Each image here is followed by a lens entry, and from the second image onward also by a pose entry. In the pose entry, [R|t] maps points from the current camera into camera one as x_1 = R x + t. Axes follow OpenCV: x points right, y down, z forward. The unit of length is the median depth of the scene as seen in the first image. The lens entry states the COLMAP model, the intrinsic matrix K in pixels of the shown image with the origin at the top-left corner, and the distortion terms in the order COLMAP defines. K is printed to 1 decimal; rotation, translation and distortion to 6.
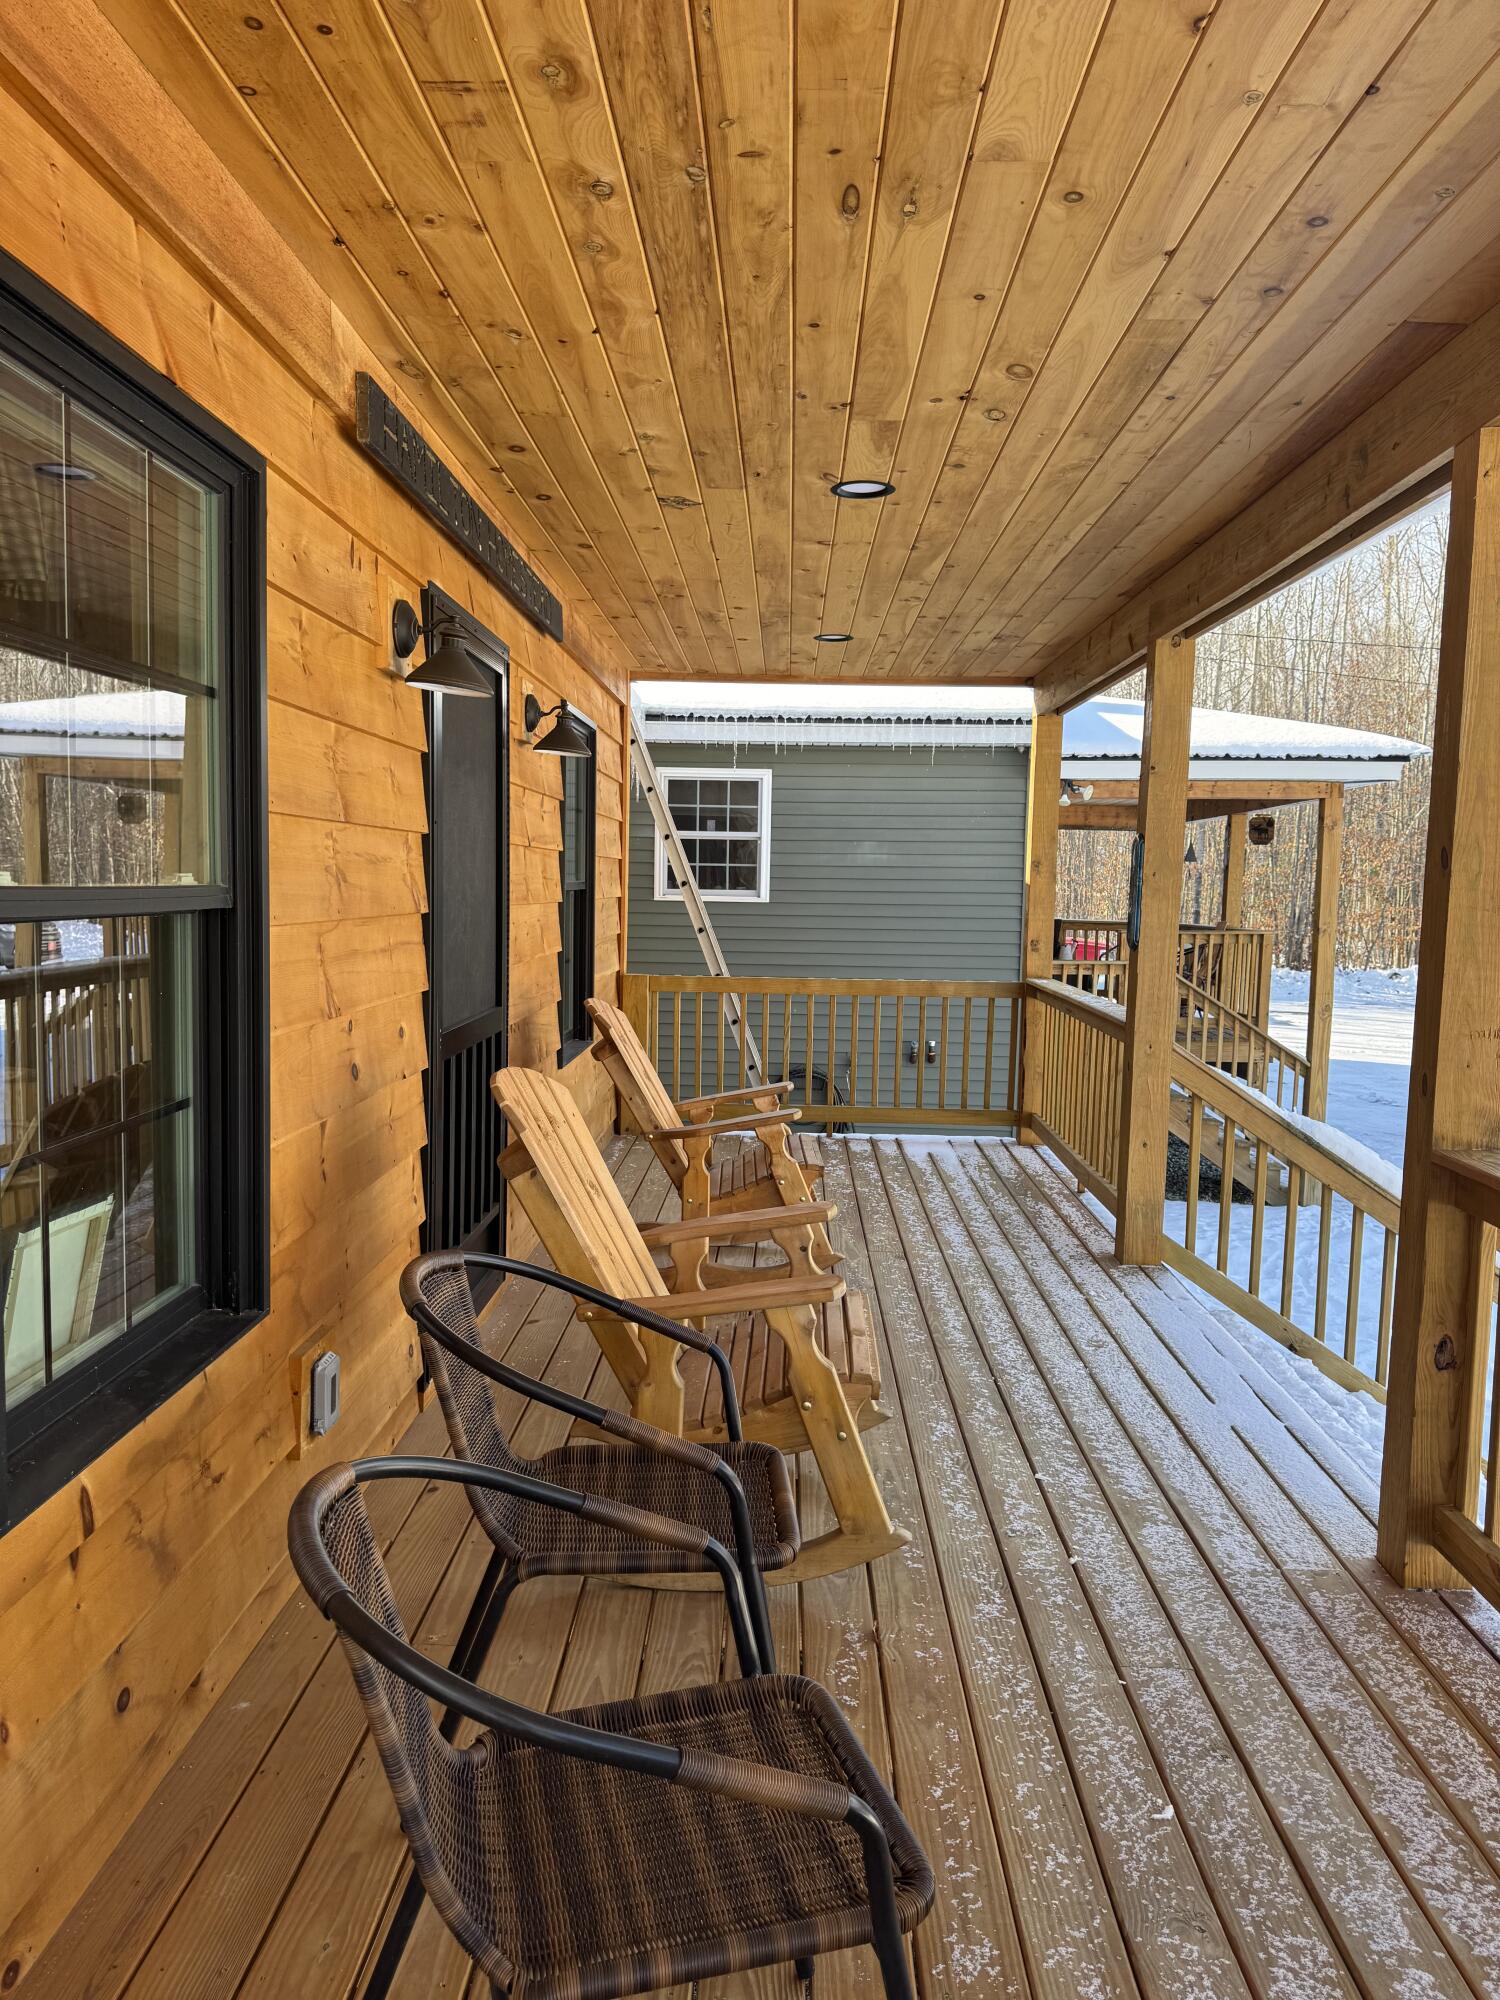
lens RADIAL K [[1423.2, 0, 748.5], [0, 1423.2, 1002.4], [0, 0, 1]] dist [0.027309, -0.001048]
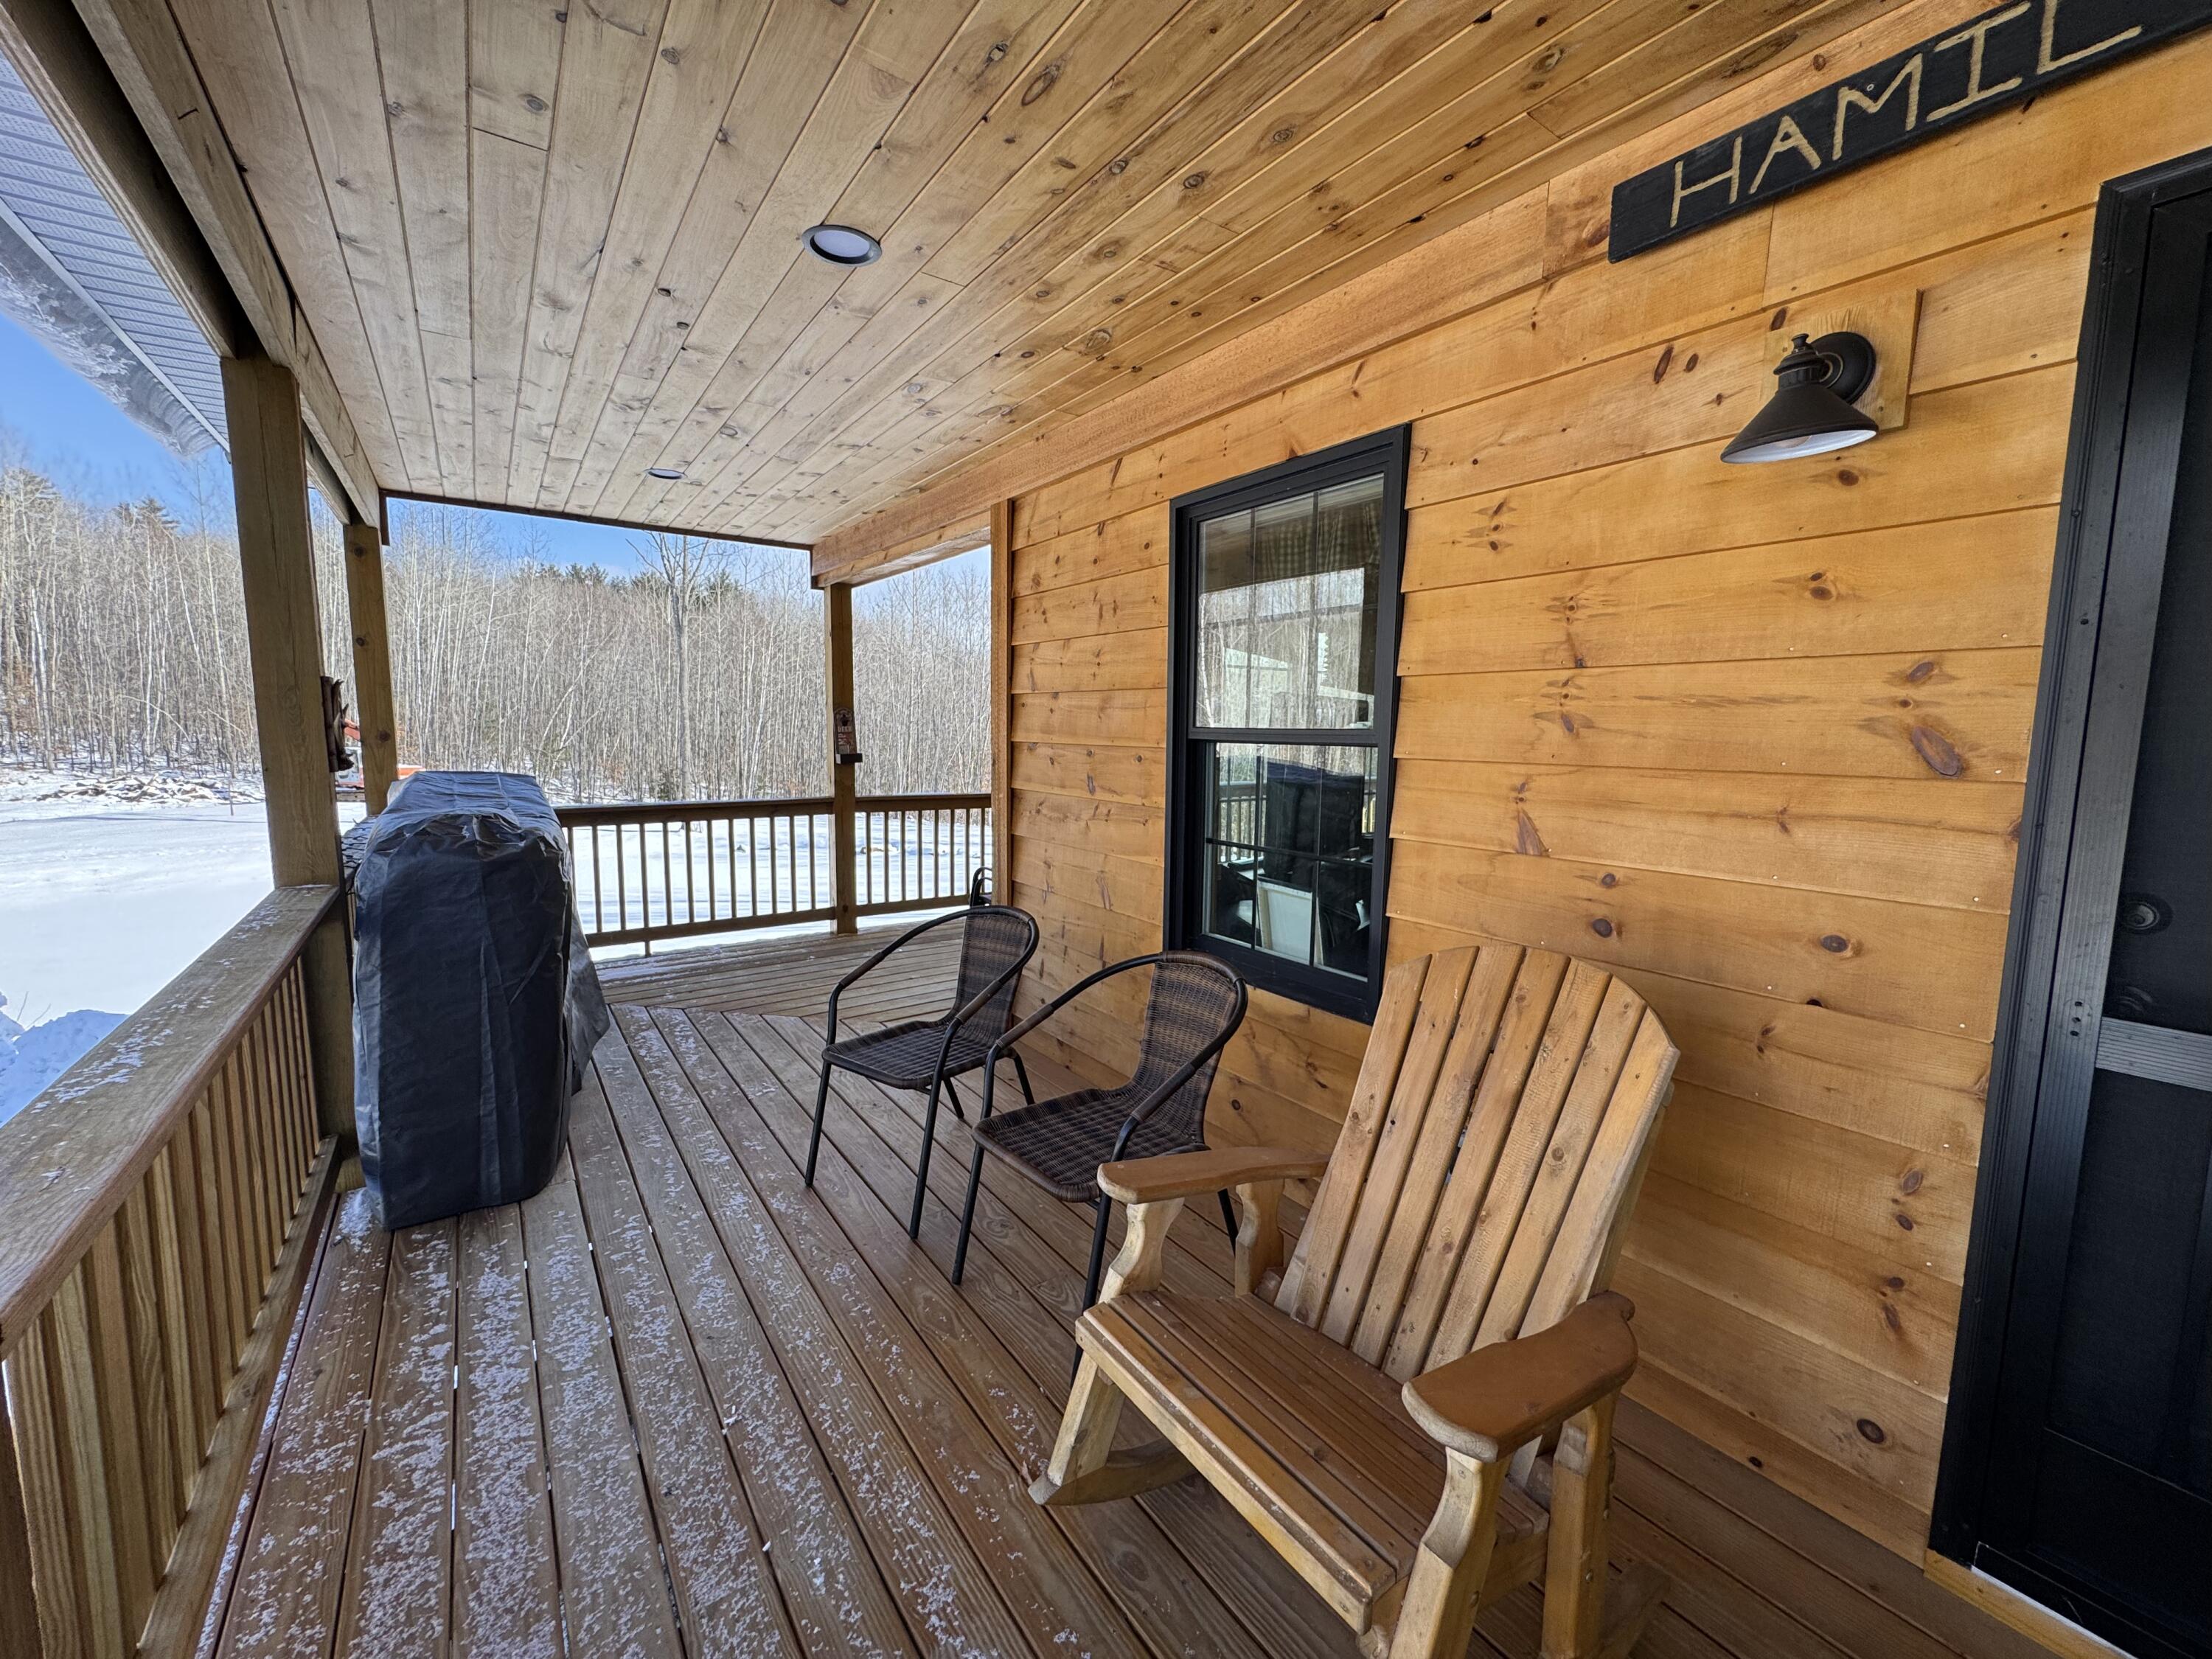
lens RADIAL K [[885.8, 0, 1105.1], [0, 885.8, 823.2], [0, 0, 1]] dist [-0.006198, 0.000632]
pose [[-0.797420, 0.037509, -0.602258, 0.441277], [-0.078786, 0.983051, 0.165542, -0.116131], [0.598259, 0.179456, -0.780949, 1.598038]]
